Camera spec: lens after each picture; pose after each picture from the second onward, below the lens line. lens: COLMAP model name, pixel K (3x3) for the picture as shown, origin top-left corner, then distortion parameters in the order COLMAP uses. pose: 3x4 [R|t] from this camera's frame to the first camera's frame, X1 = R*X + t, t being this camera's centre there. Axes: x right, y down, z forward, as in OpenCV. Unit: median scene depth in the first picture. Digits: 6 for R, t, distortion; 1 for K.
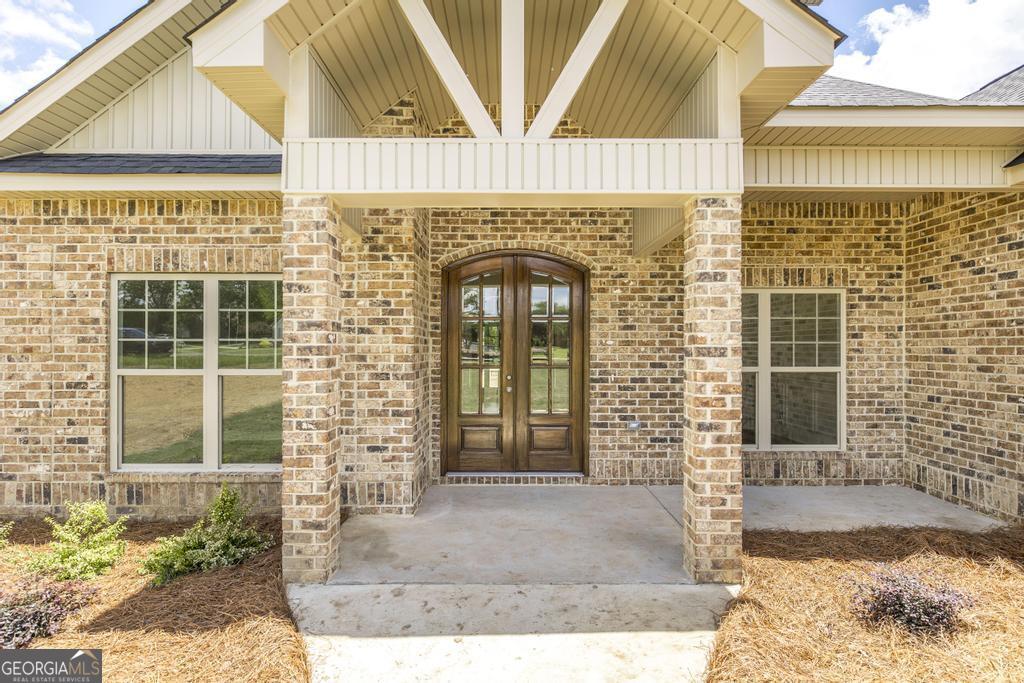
lens RADIAL K [[576.6, 0, 508.9], [0, 576.6, 344.0], [0, 0, 1]] dist [-0.001175, -0.000920]
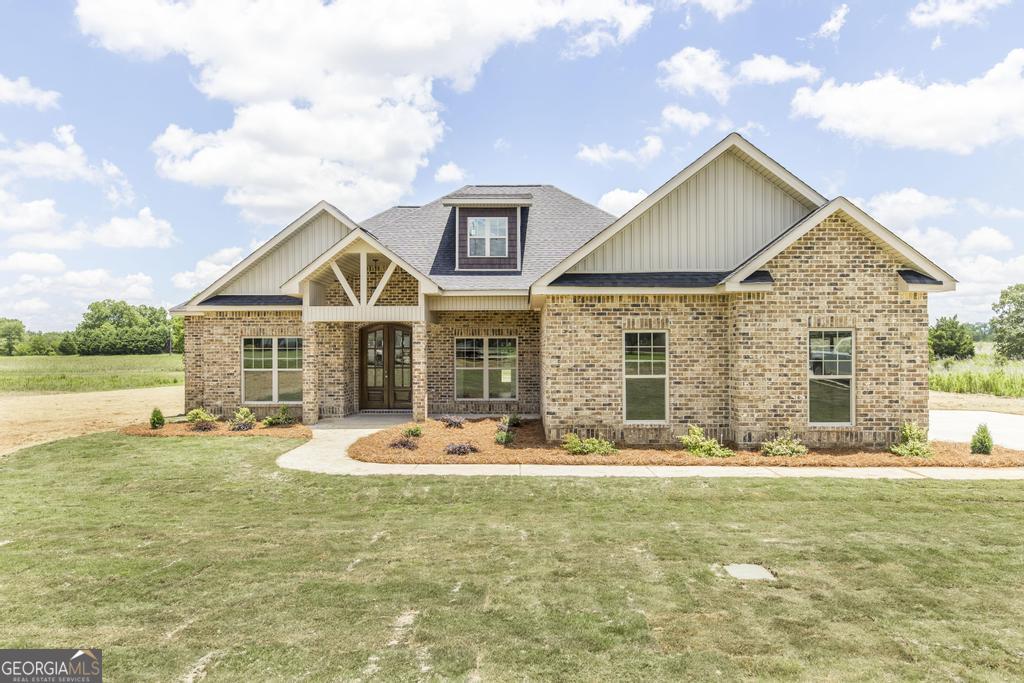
lens RADIAL K [[695.9, 0, 514.3], [0, 695.9, 341.7], [0, 0, 1]] dist [-0.000556, -0.003700]
pose [[0.999623, -0.004738, -0.027055, 0.801234], [0.004620, 0.999980, -0.004402, -0.072714], [0.027076, 0.004275, 0.999624, -2.524905]]
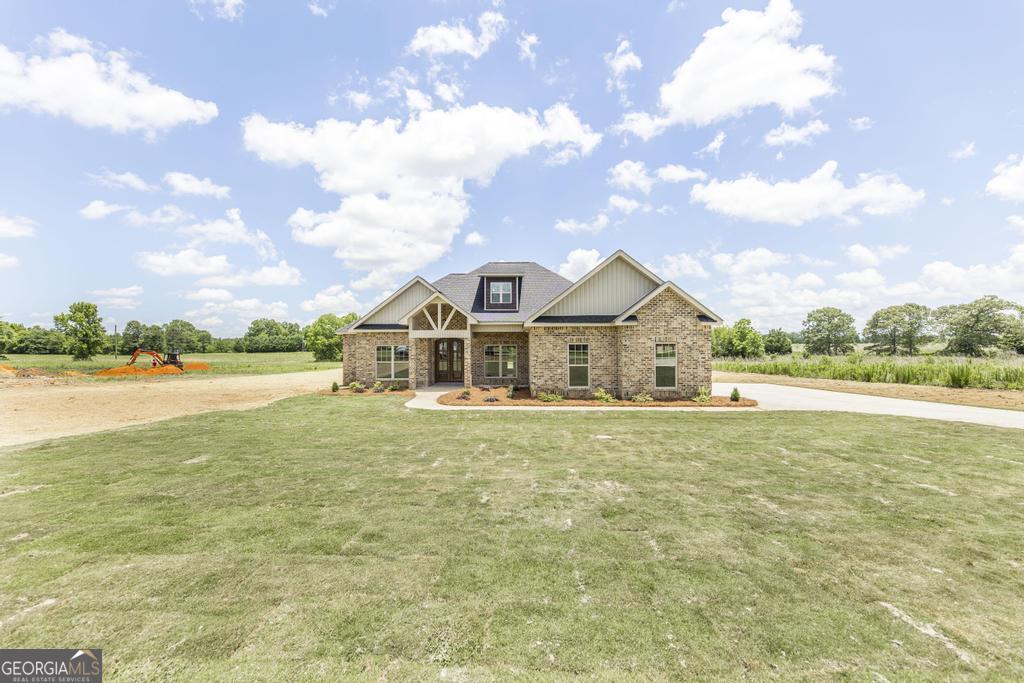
lens RADIAL K [[436.4, 0, 521.2], [0, 436.4, 349.8], [0, 0, 1]] dist [-0.002954, -0.000092]
pose [[0.999875, -0.005855, -0.014654, 0.823363], [0.005997, 0.999935, 0.009696, -0.108661], [0.014596, -0.009783, 0.999846, -3.322038]]
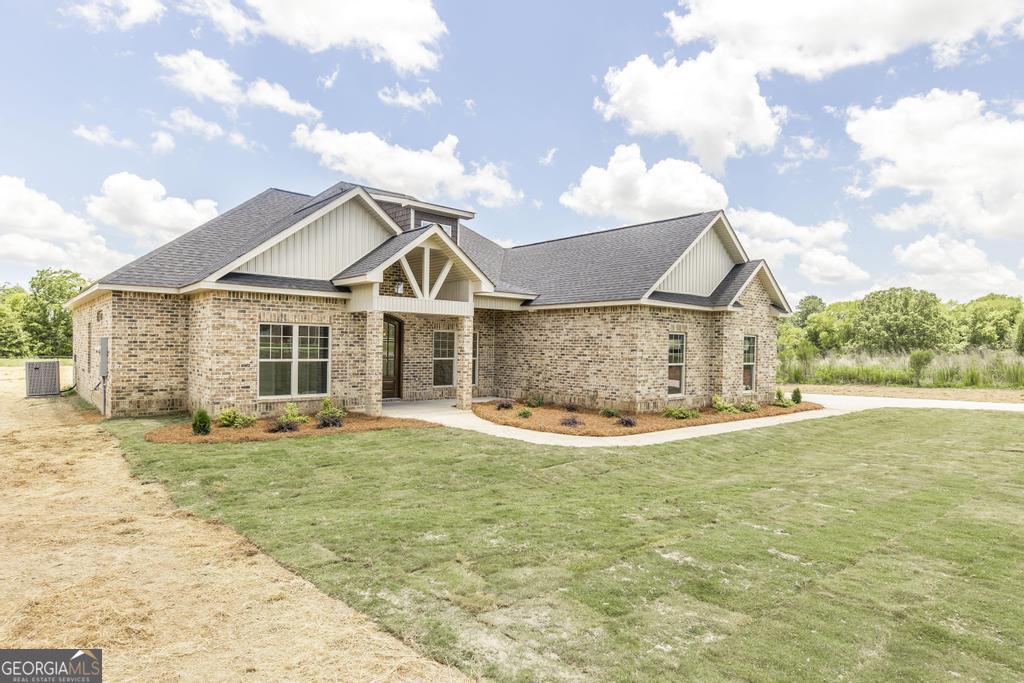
lens RADIAL K [[588.8, 0, 515.7], [0, 588.8, 337.1], [0, 0, 1]] dist [-0.000105, 0.000995]
pose [[0.751741, 0.020616, 0.659137, -1.564047], [-0.020438, 0.999759, -0.007961, -0.057182], [-0.659142, -0.007487, 0.751981, -1.732404]]
